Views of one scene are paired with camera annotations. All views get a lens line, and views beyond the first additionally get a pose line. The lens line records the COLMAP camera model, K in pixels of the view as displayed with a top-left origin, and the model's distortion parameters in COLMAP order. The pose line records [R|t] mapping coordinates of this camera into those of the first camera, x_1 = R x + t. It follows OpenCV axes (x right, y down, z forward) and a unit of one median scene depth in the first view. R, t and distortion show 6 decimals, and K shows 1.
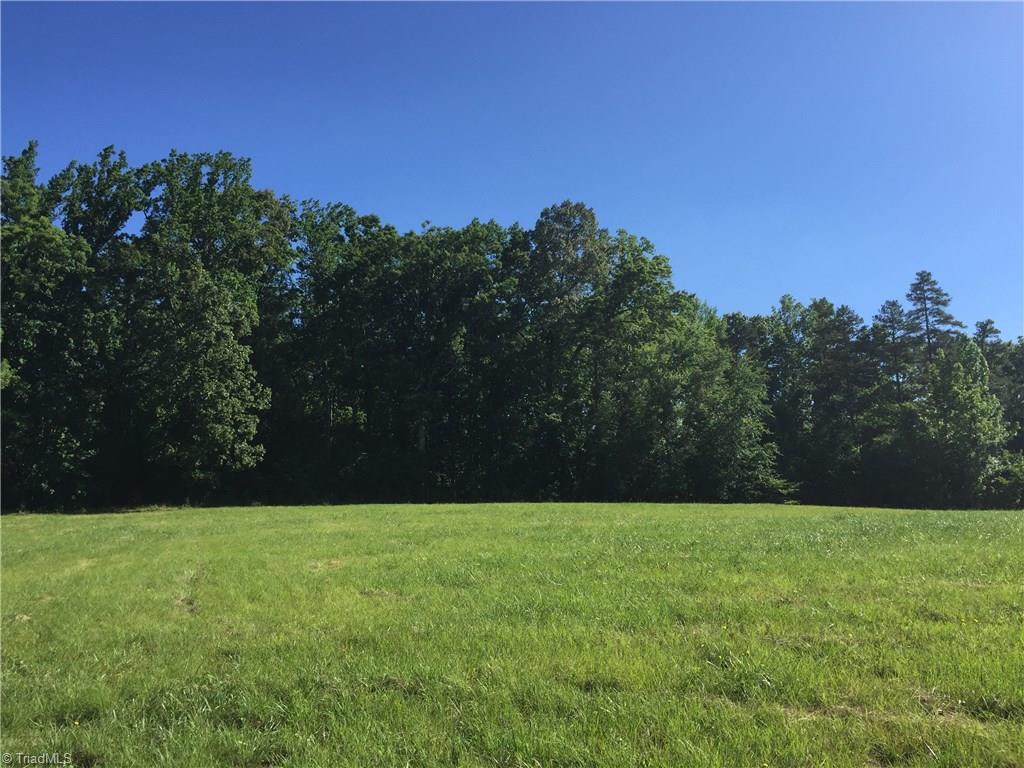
lens RADIAL K [[848.6, 0, 512.0], [0, 848.6, 384.0], [0, 0, 1]] dist [0.032120, -0.078672]
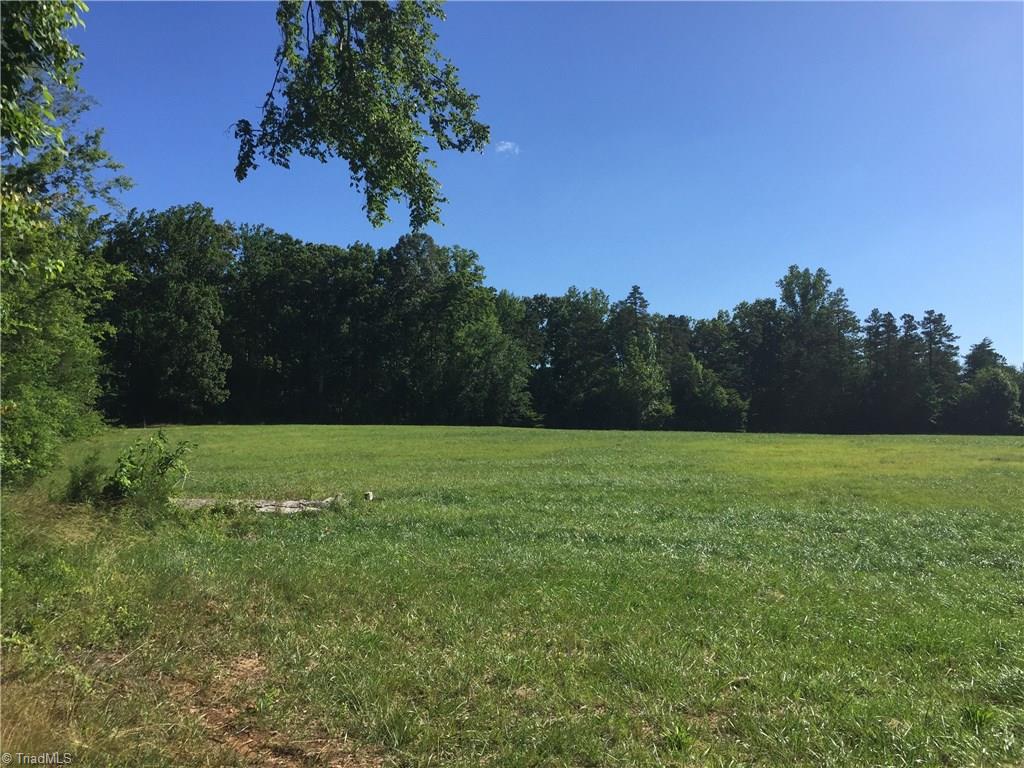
lens RADIAL K [[848.6, 0, 512.0], [0, 848.6, 384.0], [0, 0, 1]] dist [0.032120, -0.078672]
pose [[0.991076, 0.015184, 0.132432, 0.040857], [-0.026971, 0.995784, 0.087670, -0.092663], [-0.130543, -0.090459, 0.987307, -0.673828]]
